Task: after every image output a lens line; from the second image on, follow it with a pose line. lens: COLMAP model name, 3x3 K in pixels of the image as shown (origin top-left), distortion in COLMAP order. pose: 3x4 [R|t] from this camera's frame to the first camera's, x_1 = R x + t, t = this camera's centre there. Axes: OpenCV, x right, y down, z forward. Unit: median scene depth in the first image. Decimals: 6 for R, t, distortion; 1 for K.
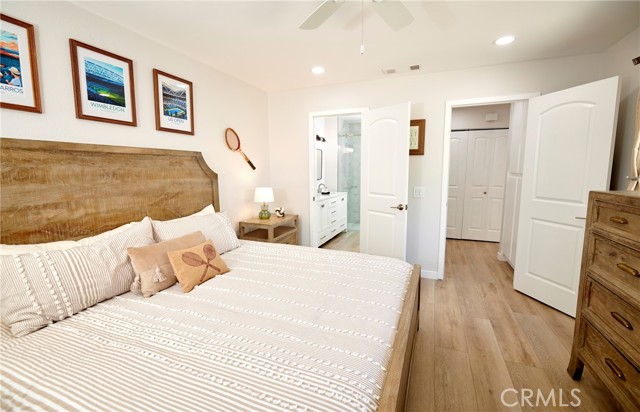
lens RADIAL K [[283.0, 0, 320.0], [0, 283.0, 206.0], [0, 0, 1]] dist [-0.002054, -0.000310]
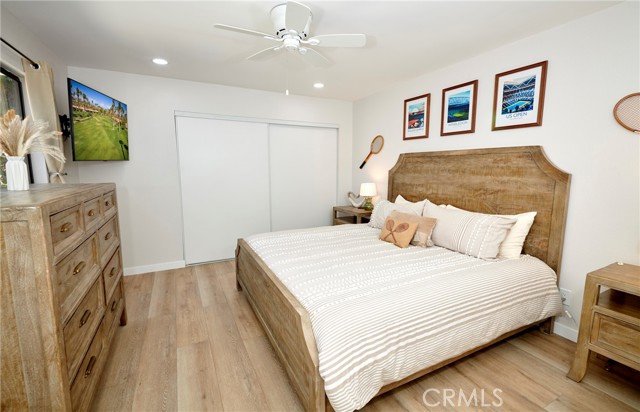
lens RADIAL K [[283.0, 0, 320.0], [0, 283.0, 206.0], [0, 0, 1]] dist [-0.002054, -0.000310]
pose [[-0.653869, 0.105625, -0.749199, 0.763022], [-0.098046, 0.970029, 0.222329, -0.177176], [0.750228, 0.218830, -0.623916, 1.340770]]
